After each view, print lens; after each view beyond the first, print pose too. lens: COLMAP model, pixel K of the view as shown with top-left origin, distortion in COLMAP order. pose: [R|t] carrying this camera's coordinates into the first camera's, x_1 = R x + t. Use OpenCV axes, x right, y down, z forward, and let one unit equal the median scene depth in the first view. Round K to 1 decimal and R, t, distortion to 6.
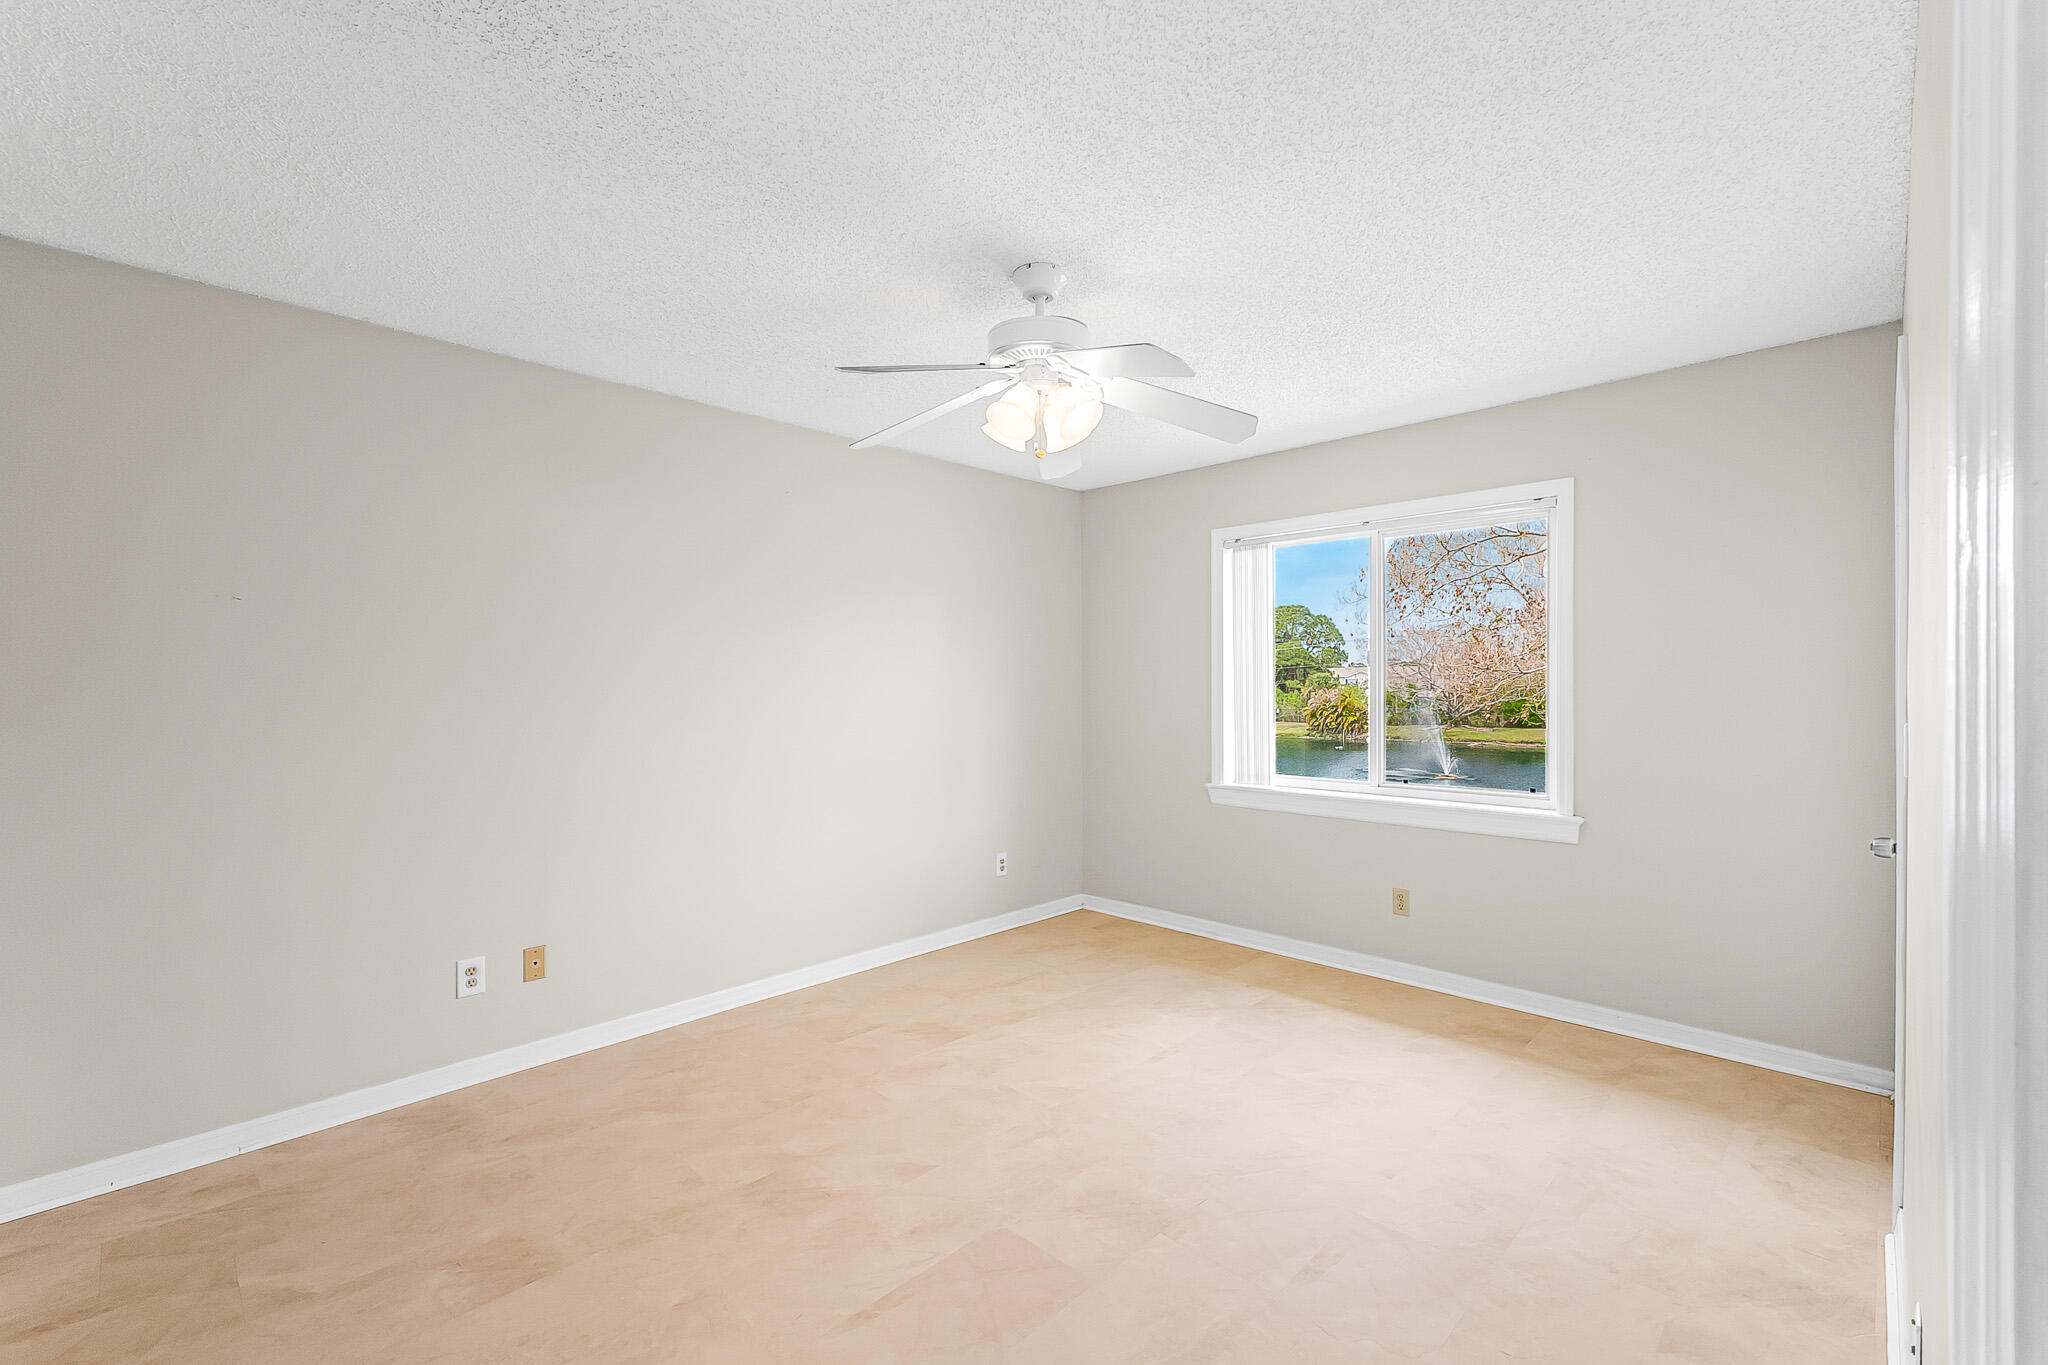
lens RADIAL K [[891.0, 0, 1059.2], [0, 891.0, 689.6], [0, 0, 1]] dist [0.009836, 0.000064]
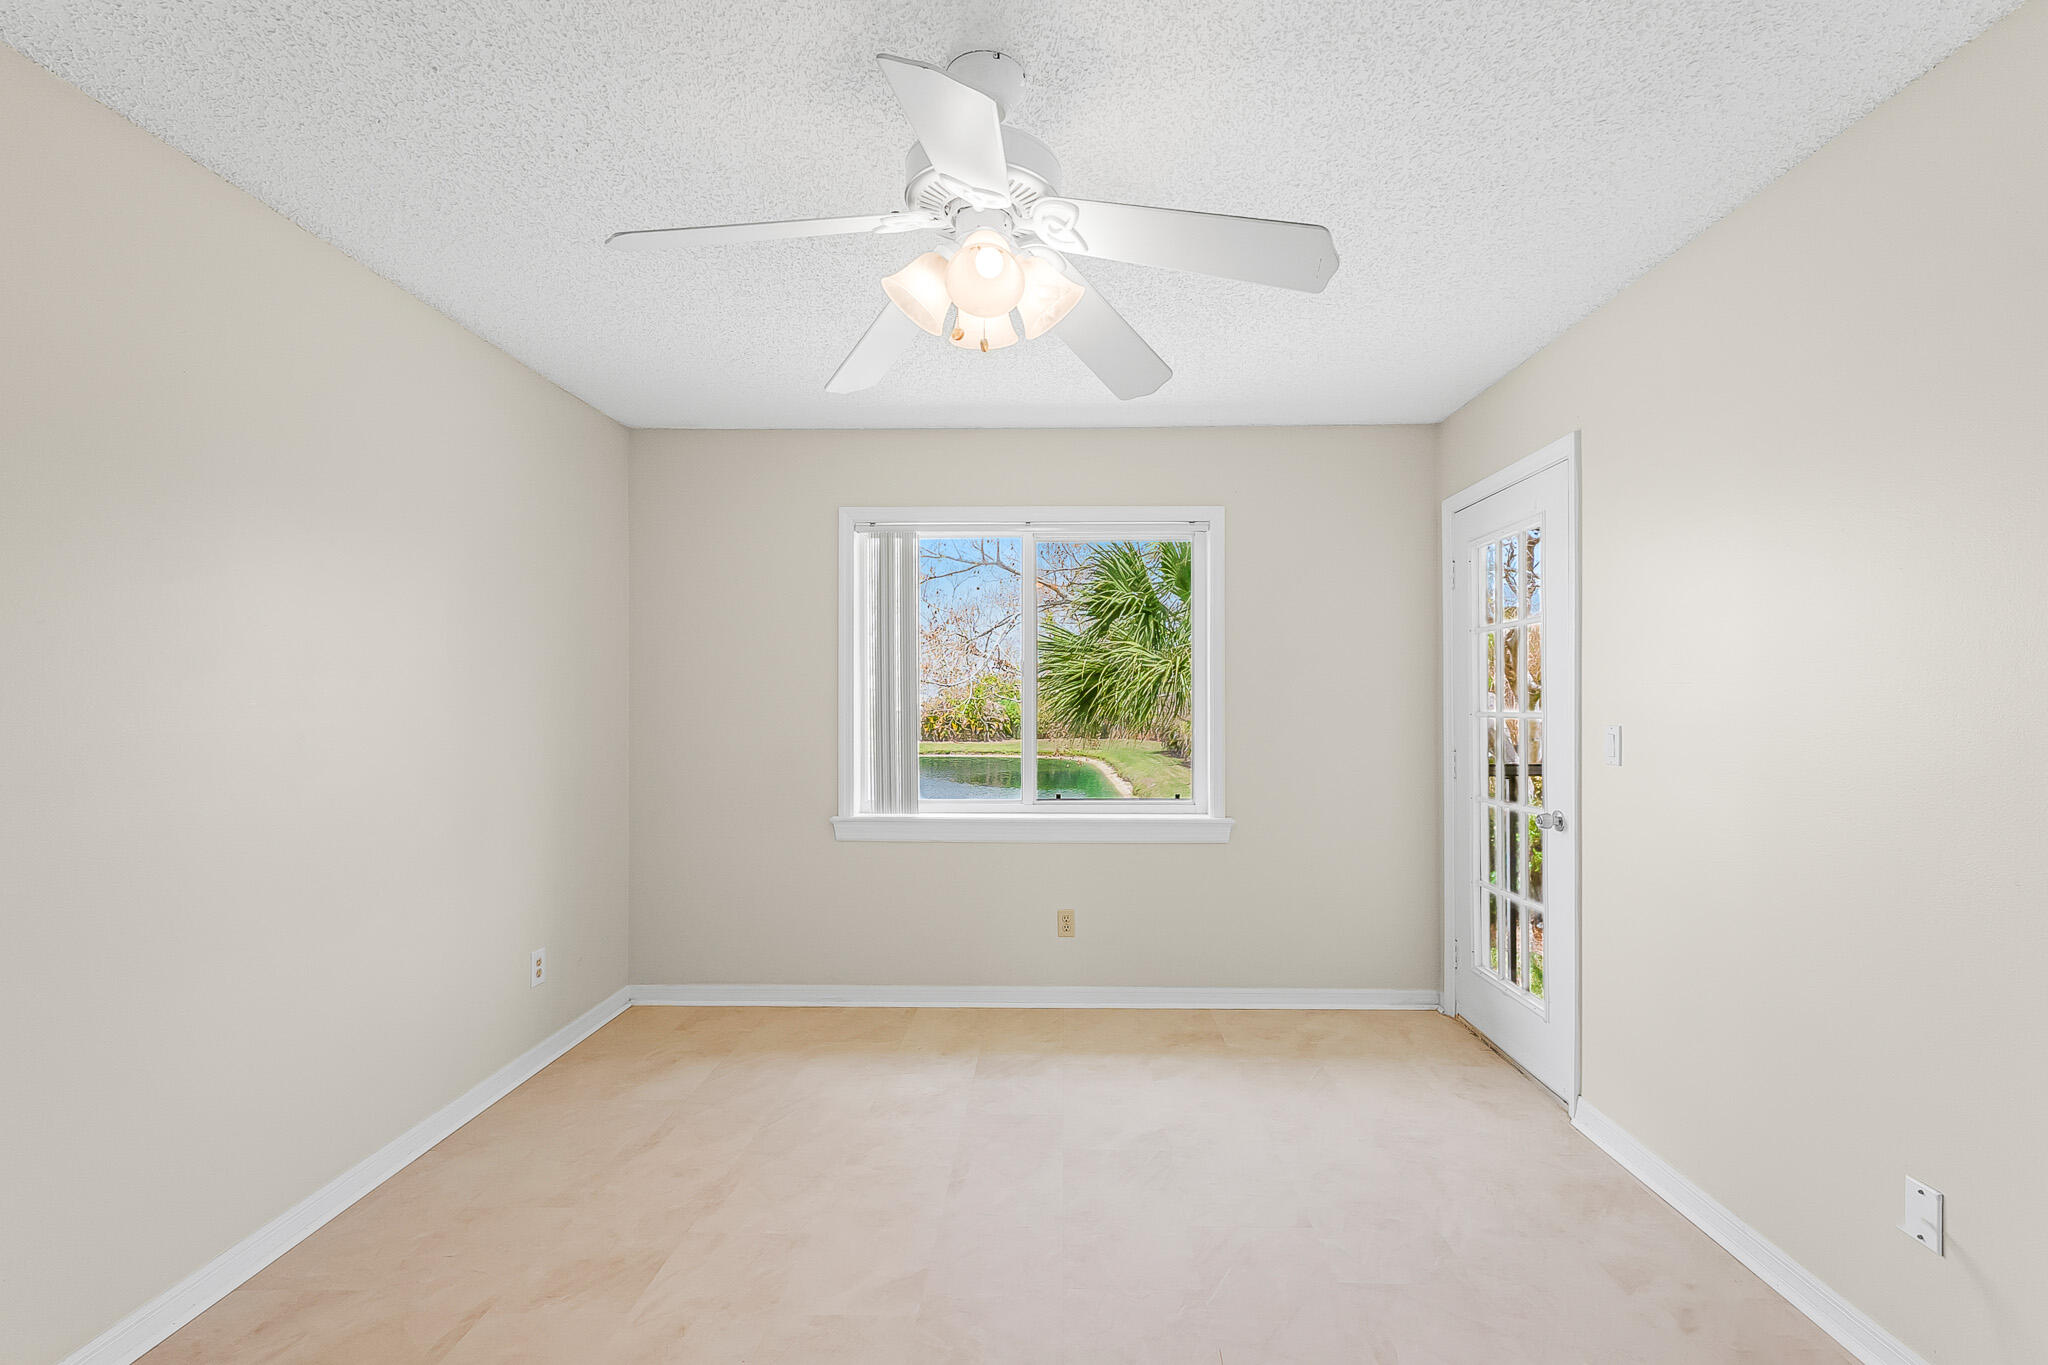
lens RADIAL K [[891.0, 0, 1020.1], [0, 891.0, 695.3], [0, 0, 1]] dist [0.009836, 0.000064]
pose [[0.733051, 0.007319, 0.680134, -0.311381], [0.001222, 0.999926, -0.012077, 0.005410], [-0.680172, 0.009684, 0.732988, 0.337458]]
